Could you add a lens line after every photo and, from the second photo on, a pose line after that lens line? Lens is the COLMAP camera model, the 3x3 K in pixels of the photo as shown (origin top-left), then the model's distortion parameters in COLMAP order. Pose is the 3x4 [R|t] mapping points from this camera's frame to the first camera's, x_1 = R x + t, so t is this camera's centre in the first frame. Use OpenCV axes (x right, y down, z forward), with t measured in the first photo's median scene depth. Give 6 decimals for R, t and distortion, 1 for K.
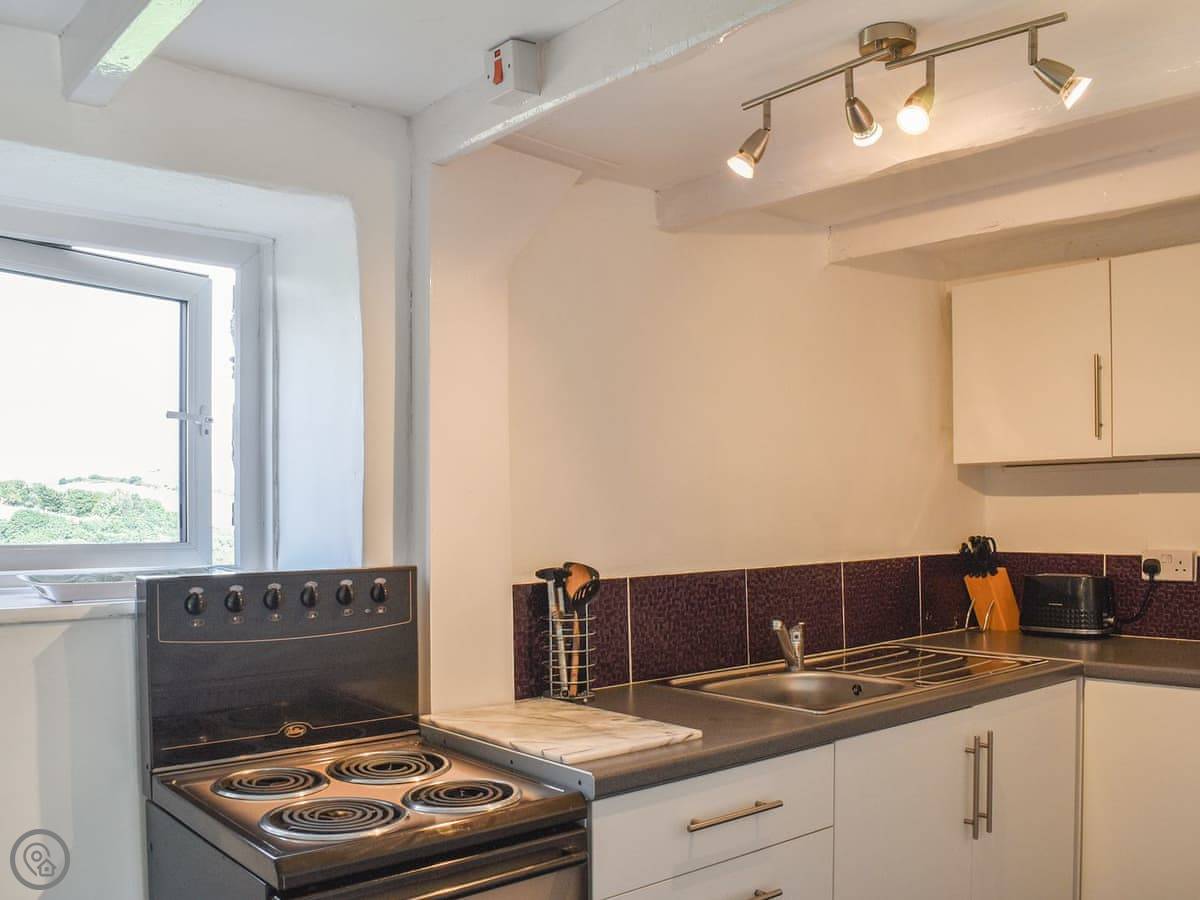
lens RADIAL K [[1073.6, 0, 600.0], [0, 1073.6, 450.0], [0, 0, 1]] dist [-0.095908, 0.021959]
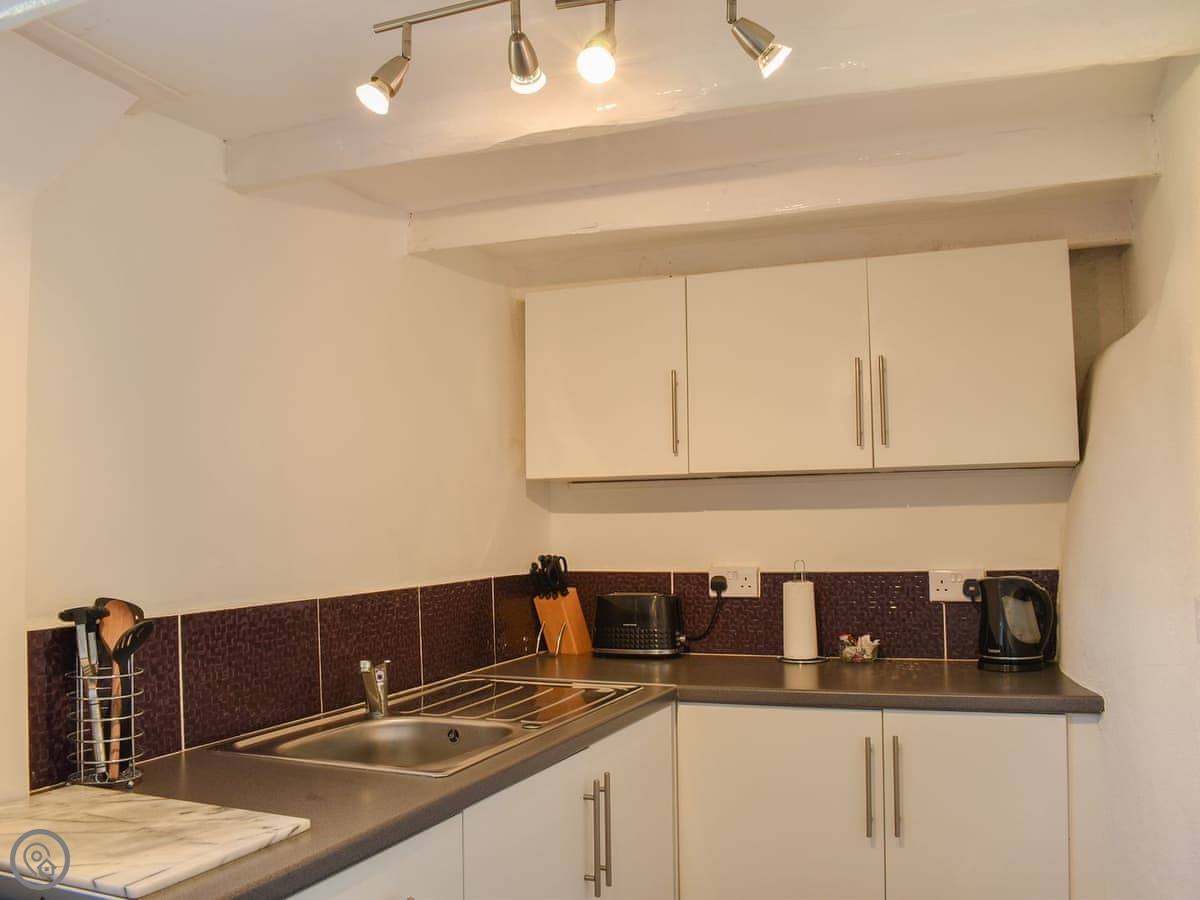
lens RADIAL K [[912.6, 0, 448.6], [0, 912.6, 444.3], [0, 0, 1]] dist [-0.093656, 0.014607]
pose [[0.903546, 0.034375, 0.427110, -0.082959], [-0.019369, 0.999035, -0.039431, 0.016898], [-0.428053, 0.027355, 0.903340, 0.321177]]
